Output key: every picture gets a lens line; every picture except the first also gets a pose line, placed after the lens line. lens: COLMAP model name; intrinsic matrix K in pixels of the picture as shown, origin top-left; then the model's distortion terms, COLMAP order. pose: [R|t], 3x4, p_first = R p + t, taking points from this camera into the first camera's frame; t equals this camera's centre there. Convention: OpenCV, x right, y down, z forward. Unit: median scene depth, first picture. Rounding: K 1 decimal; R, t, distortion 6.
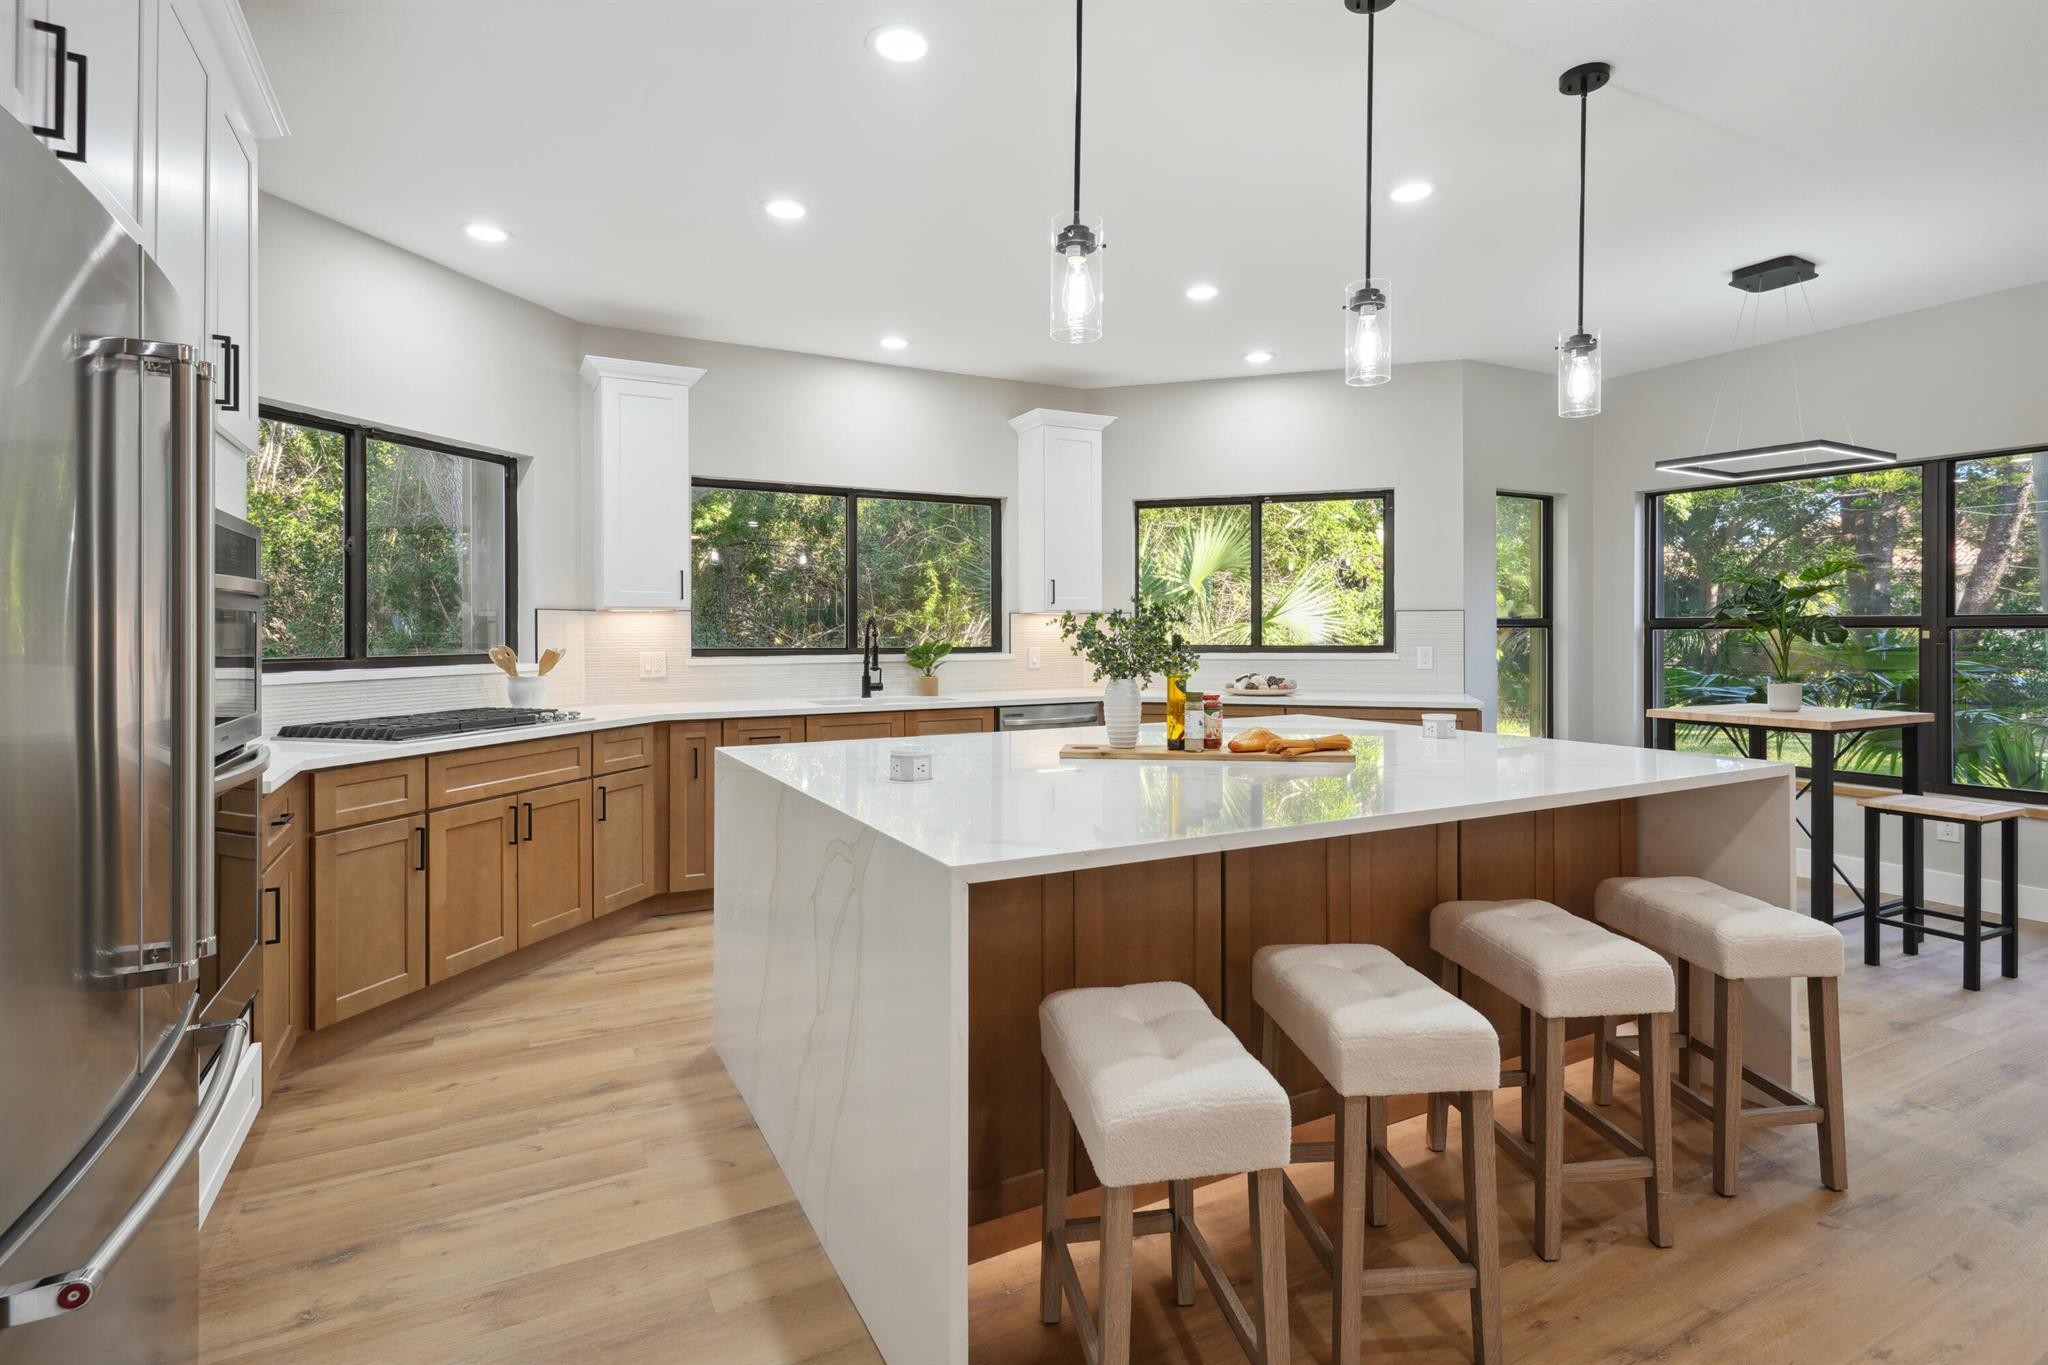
lens RADIAL K [[1006.0, 0, 1027.9], [0, 1006.0, 632.8], [0, 0, 1]] dist [0.002913, -0.000853]
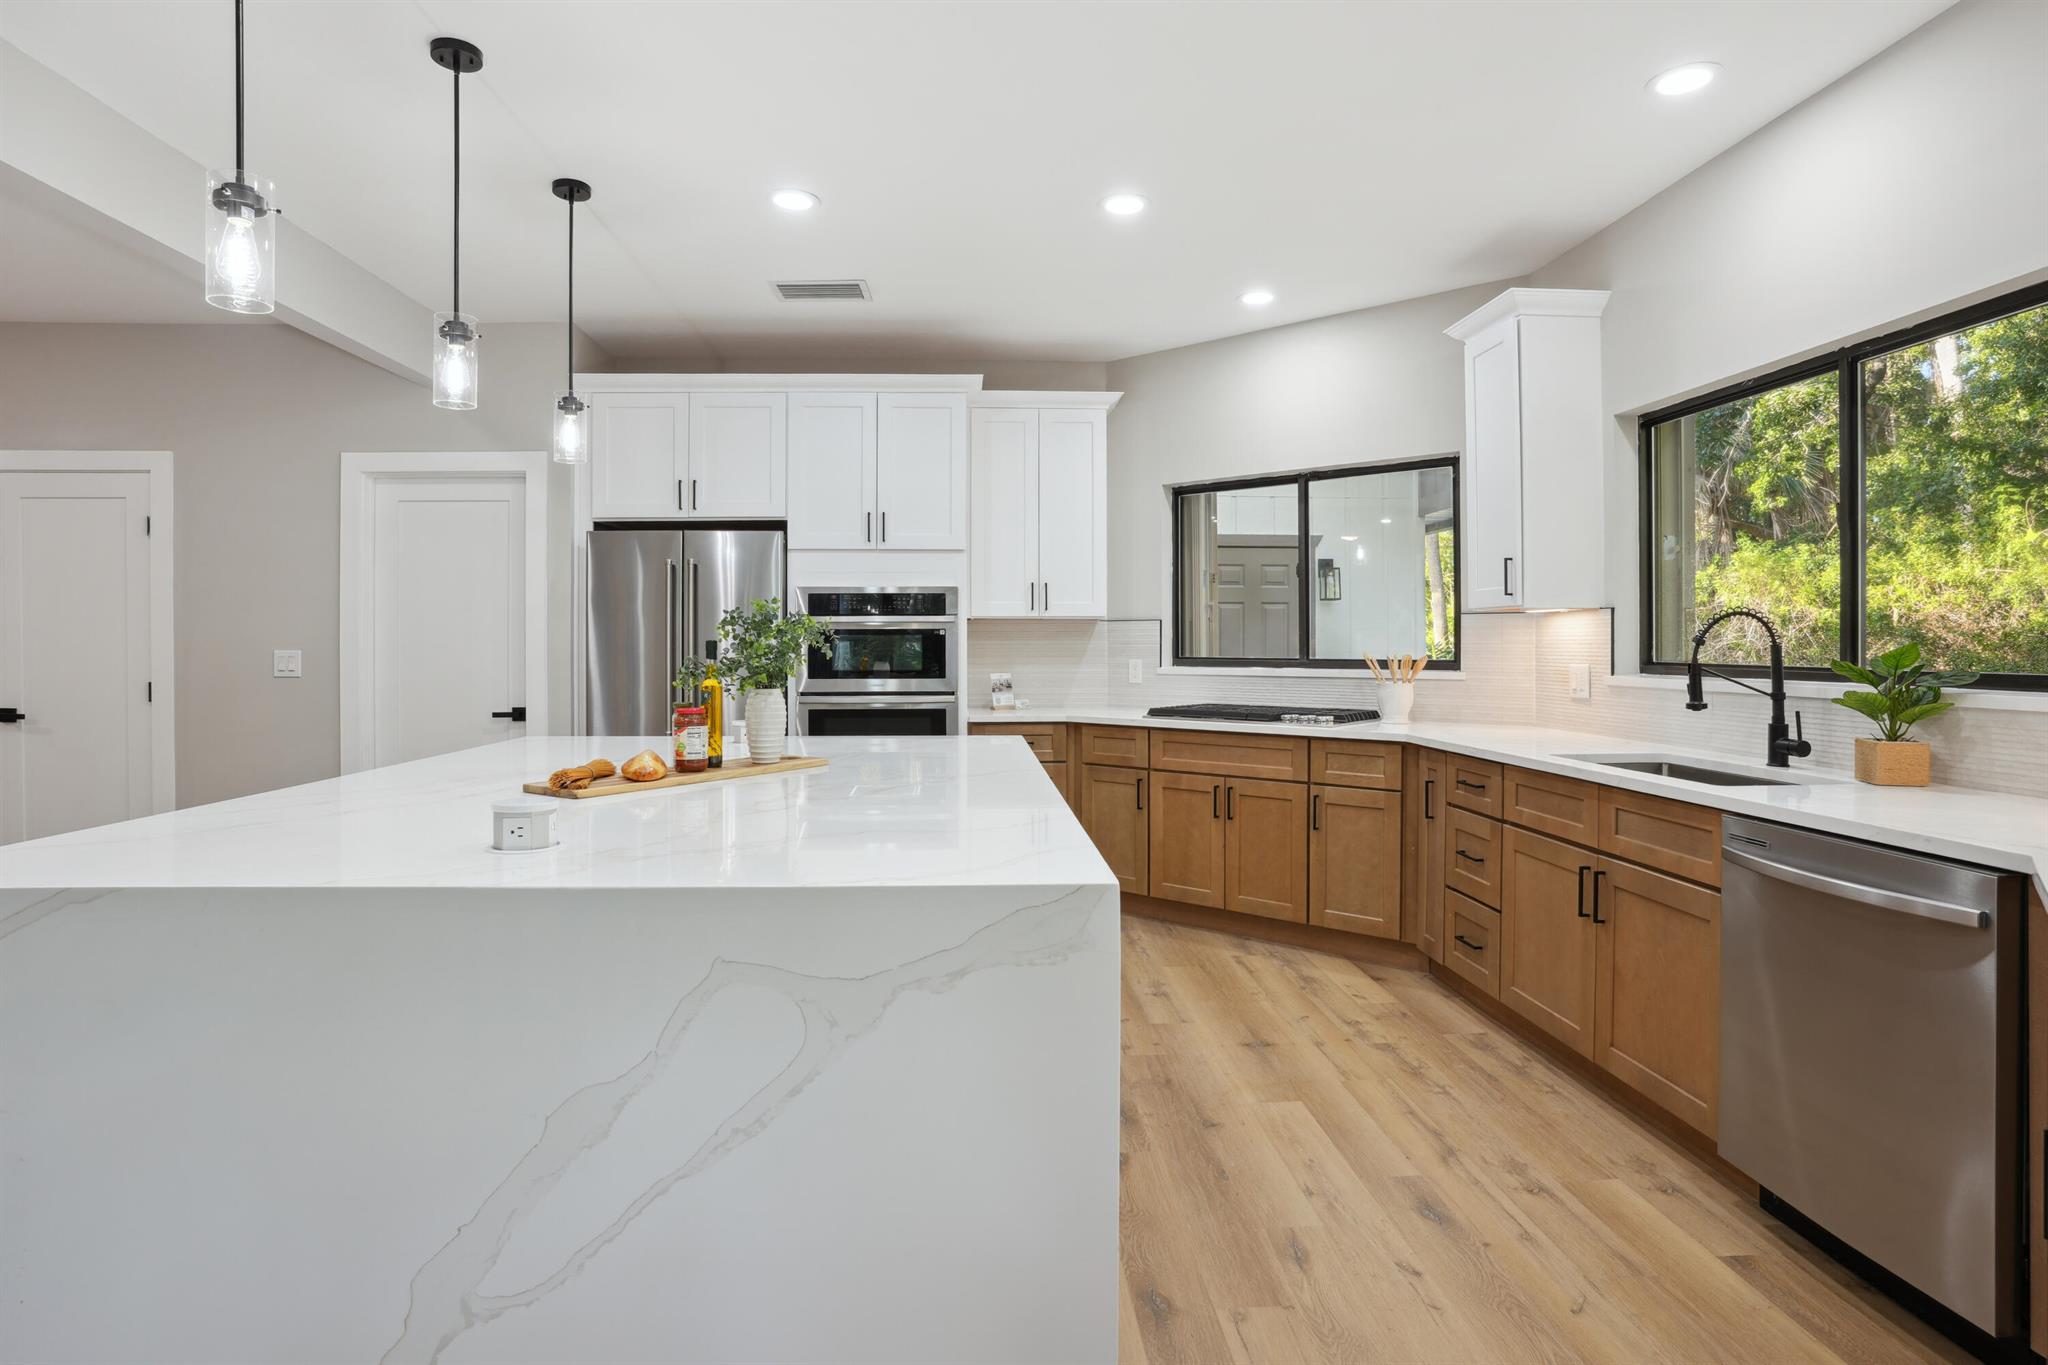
lens RADIAL K [[1021.2, 0, 1020.3], [0, 1021.2, 642.4], [0, 0, 1]] dist [-0.040810, -0.000105]
pose [[-0.428101, 0.002002, -0.903729, 0.541125], [0.004023, 0.999992, 0.000310, 0.001569], [0.903722, -0.003503, -0.428105, 1.049461]]
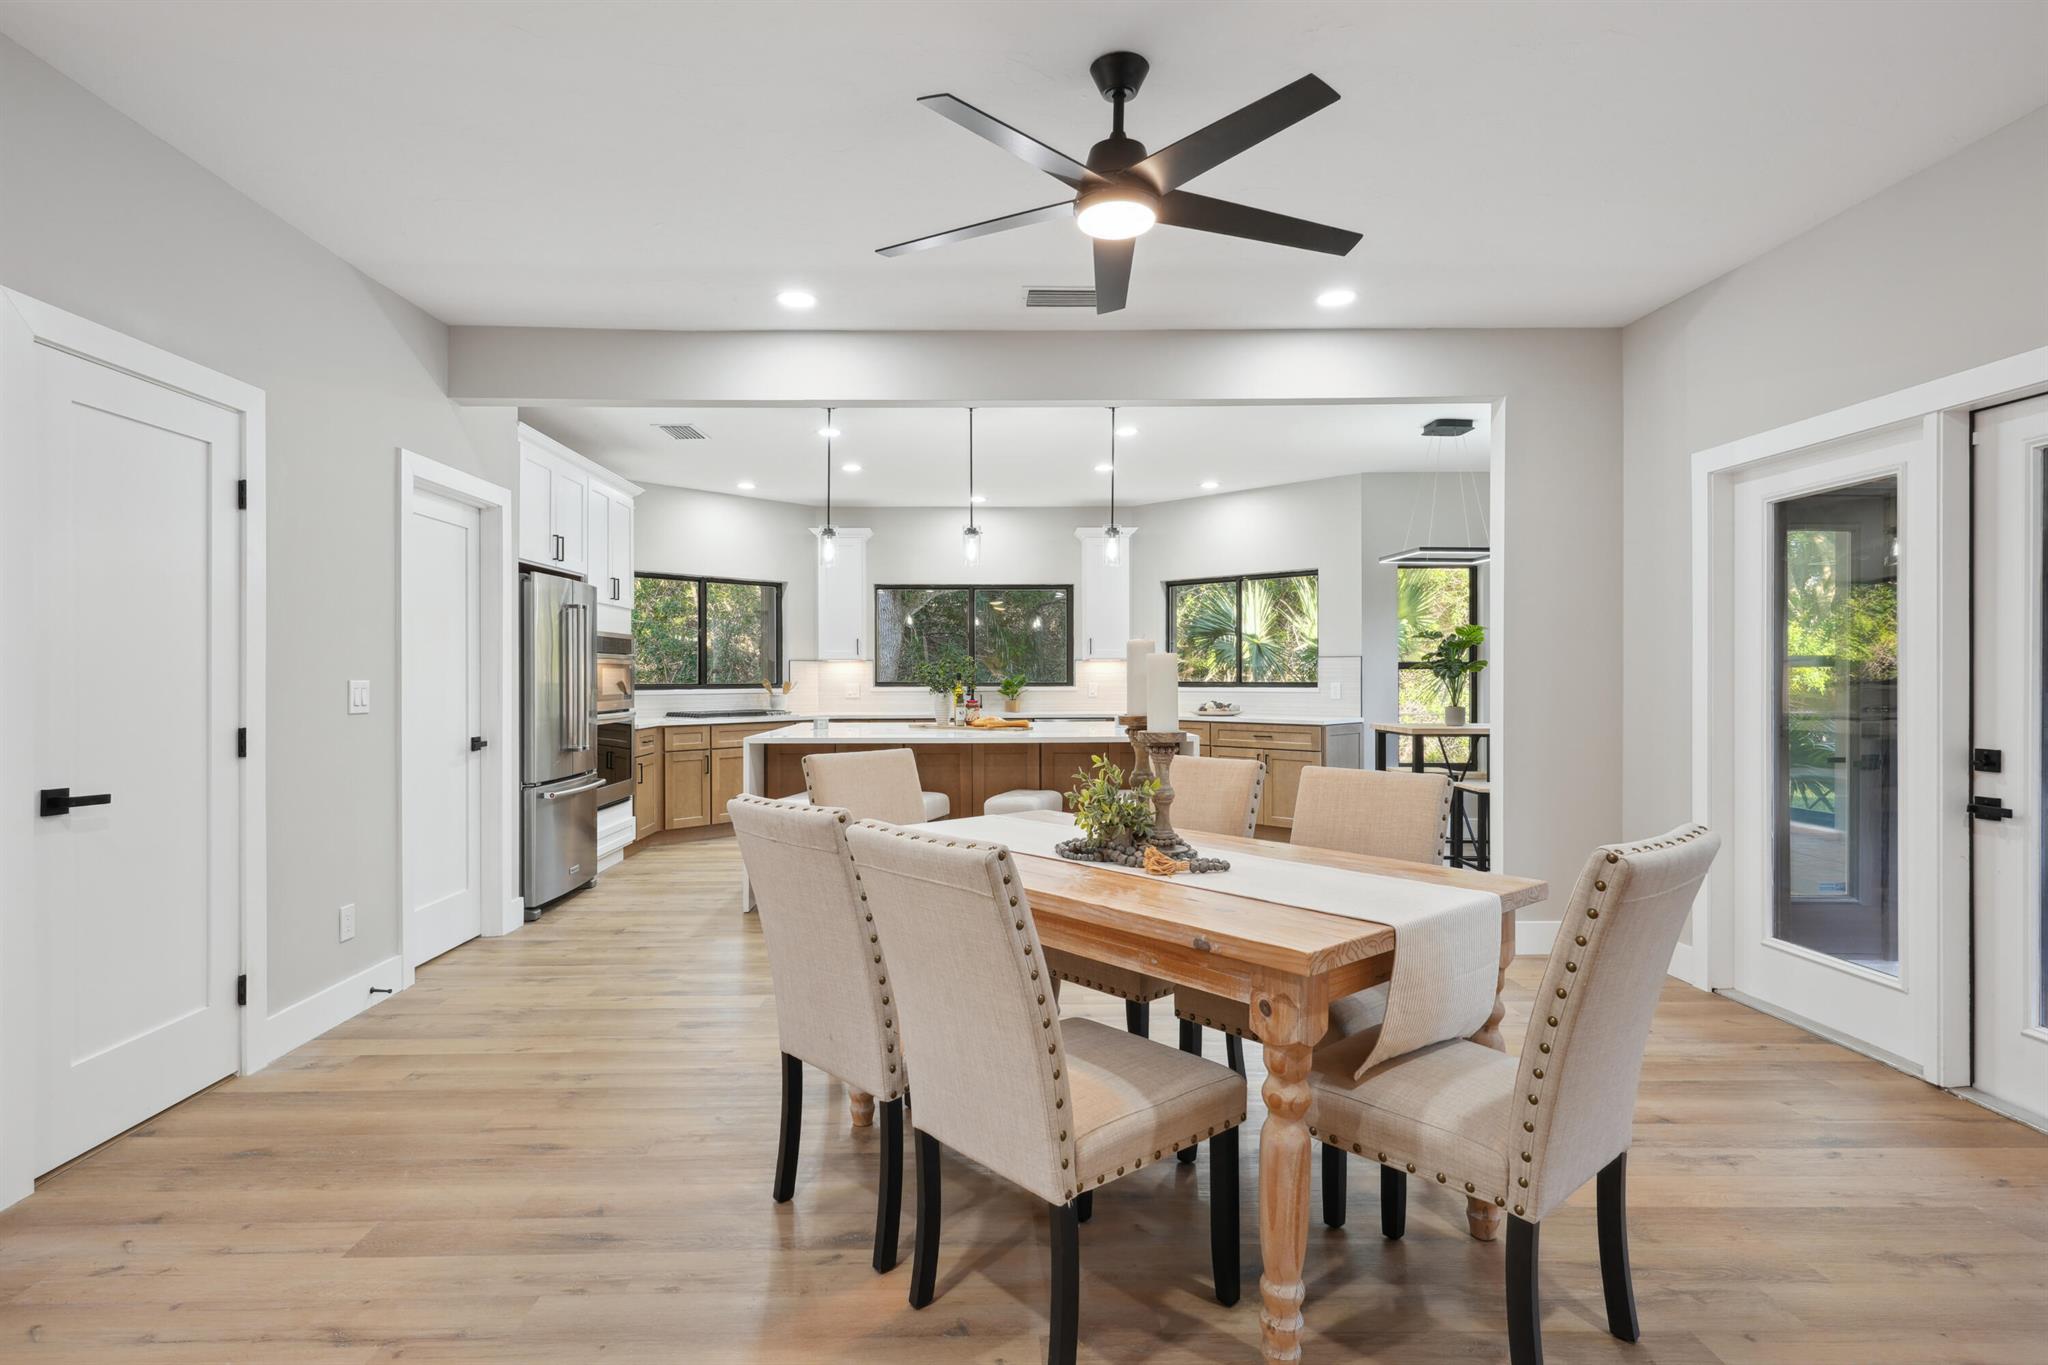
lens RADIAL K [[1043.3, 0, 989.4], [0, 1043.3, 679.8], [0, 0, 1]] dist [0.006438, 0.000341]
pose [[0.885365, 0.002477, -0.464890, 0.796299], [0.000214, 0.999984, 0.005735, 0.002109], [0.464897, -0.005177, 0.885350, -0.608623]]
